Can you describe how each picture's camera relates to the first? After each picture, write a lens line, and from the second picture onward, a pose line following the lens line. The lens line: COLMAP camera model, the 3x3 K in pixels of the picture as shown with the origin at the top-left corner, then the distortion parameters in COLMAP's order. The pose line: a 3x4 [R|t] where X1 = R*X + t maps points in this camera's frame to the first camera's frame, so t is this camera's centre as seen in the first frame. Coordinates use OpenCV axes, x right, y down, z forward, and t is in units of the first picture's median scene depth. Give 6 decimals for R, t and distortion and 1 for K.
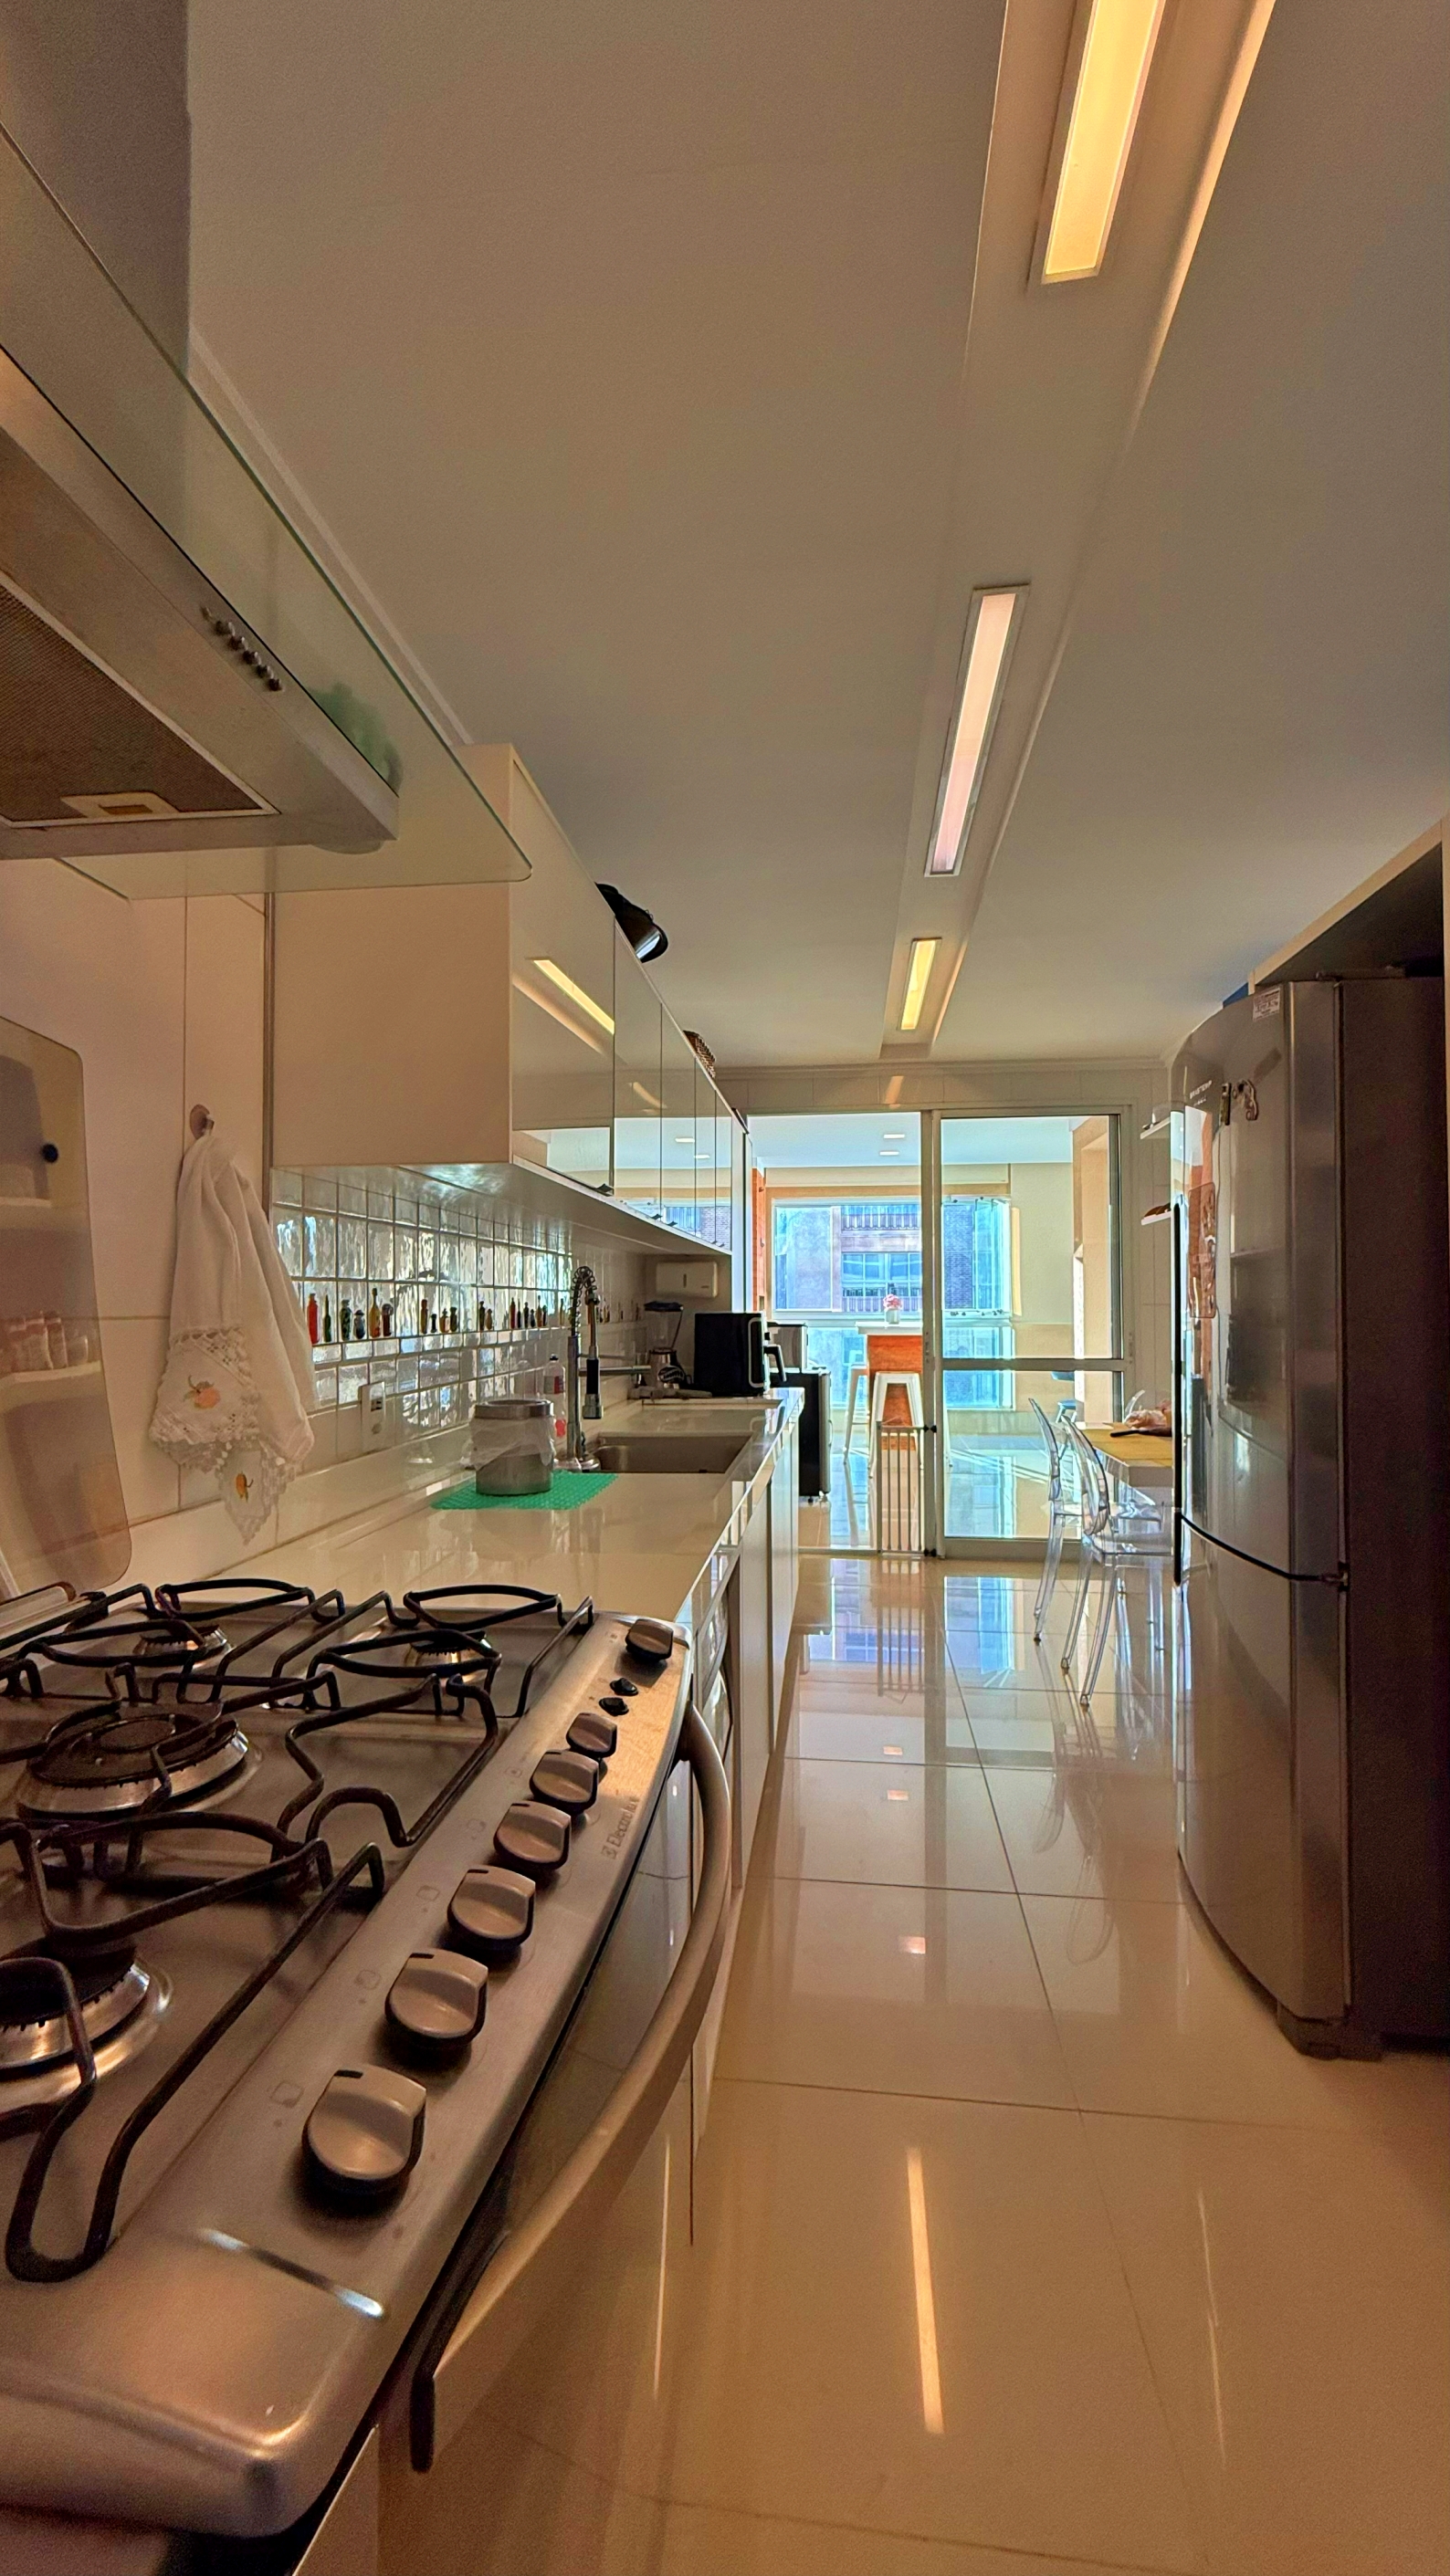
lens RADIAL K [[1022.7, 0, 730.8], [0, 1022.7, 1292.0], [0, 0, 1]] dist [-0.002711, 0.000952]
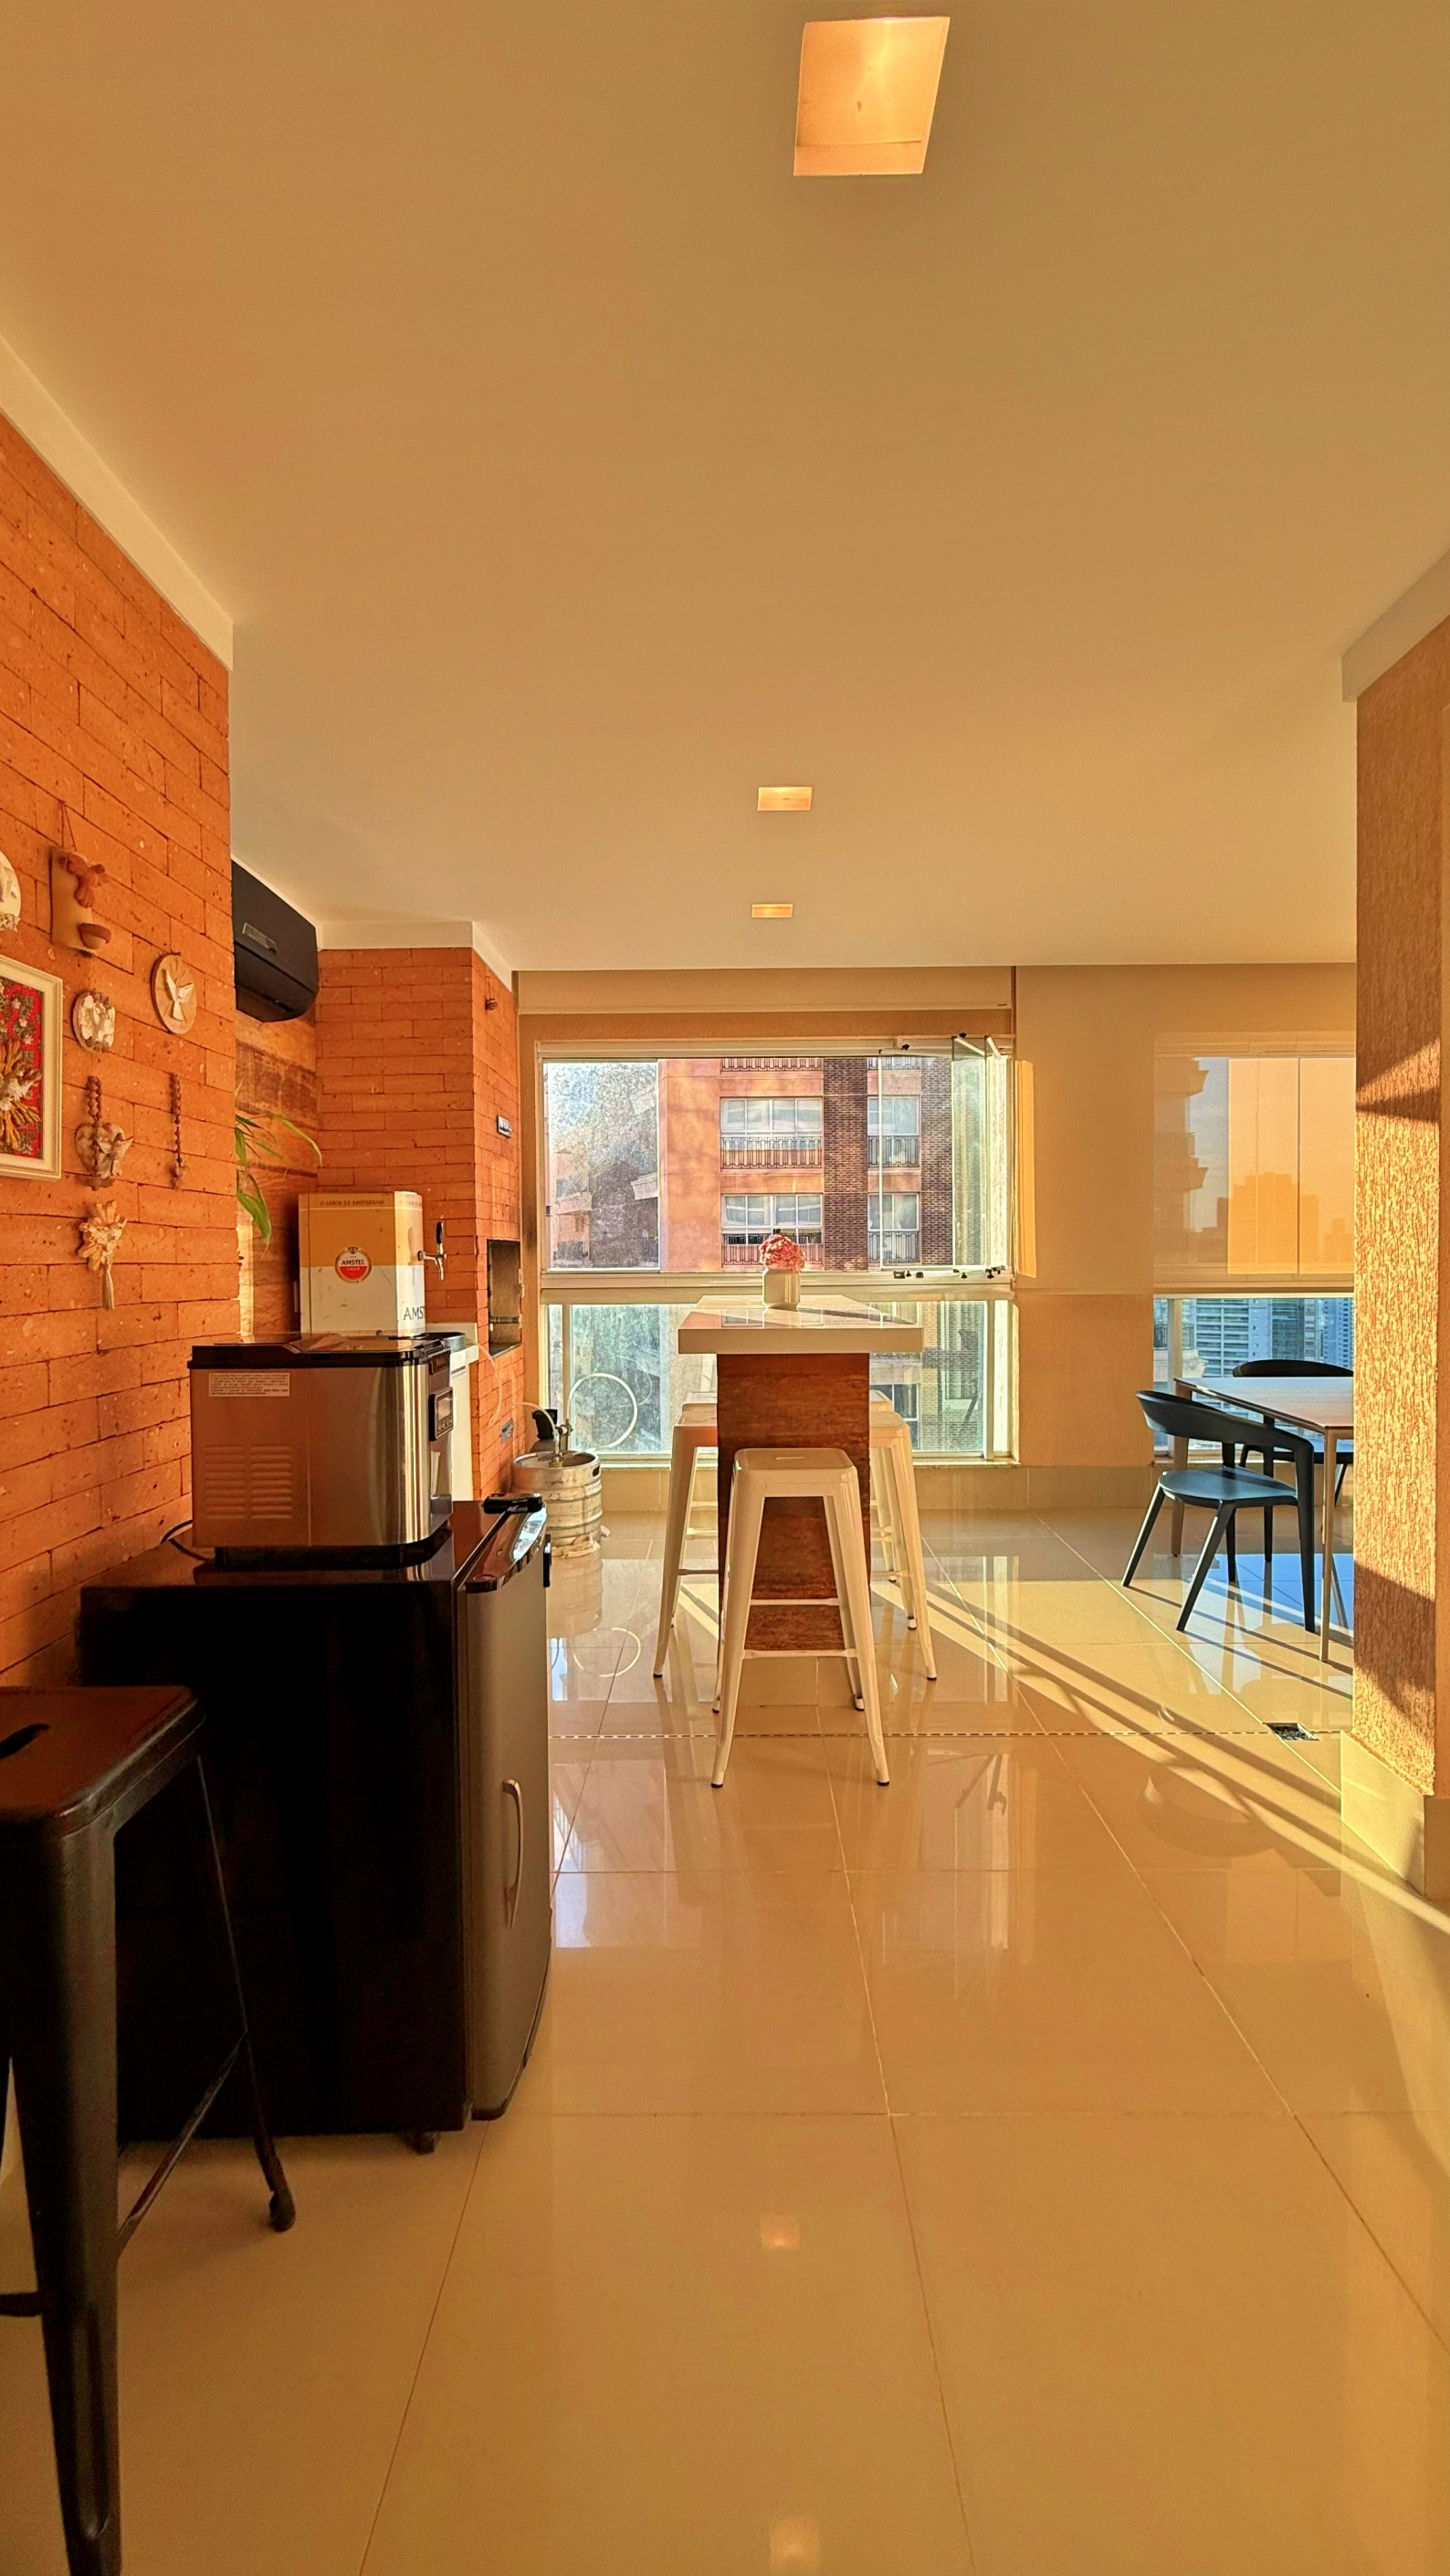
lens RADIAL K [[1022.7, 0, 724.1], [0, 1022.7, 1279.6], [0, 0, 1]] dist [-0.002711, 0.000952]
pose [[0.994550, -0.015118, 0.103160, 0.079733], [0.011177, 0.999189, 0.038682, 0.002194], [-0.103661, -0.037318, 0.993912, 0.507457]]
